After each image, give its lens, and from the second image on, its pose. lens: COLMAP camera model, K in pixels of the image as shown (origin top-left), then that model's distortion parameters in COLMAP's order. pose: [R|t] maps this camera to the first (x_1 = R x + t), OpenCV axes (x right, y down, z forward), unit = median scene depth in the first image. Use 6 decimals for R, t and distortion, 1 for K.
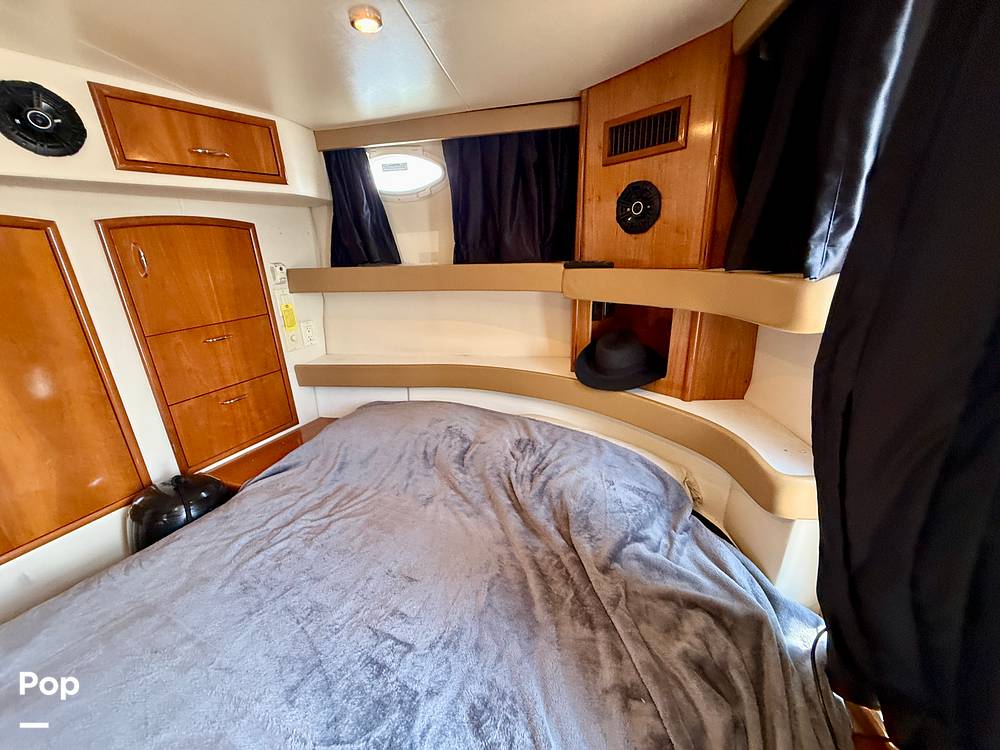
lens RADIAL K [[402.8, 0, 496.3], [0, 402.8, 373.8], [0, 0, 1]] dist [0.001899, 0.000137]
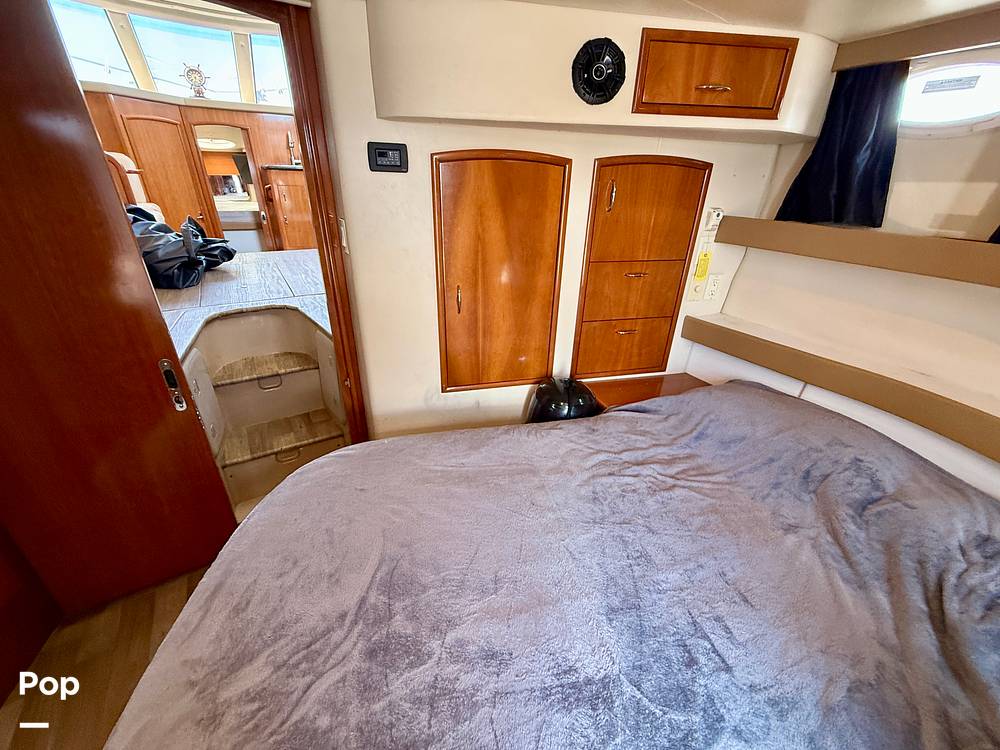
lens RADIAL K [[402.8, 0, 496.3], [0, 402.8, 373.8], [0, 0, 1]] dist [0.001899, 0.000137]
pose [[0.637060, 0.391222, -0.664153, -0.117653], [-0.293044, 0.919855, 0.260755, -0.016004], [0.712938, 0.028509, 0.700648, -0.026057]]
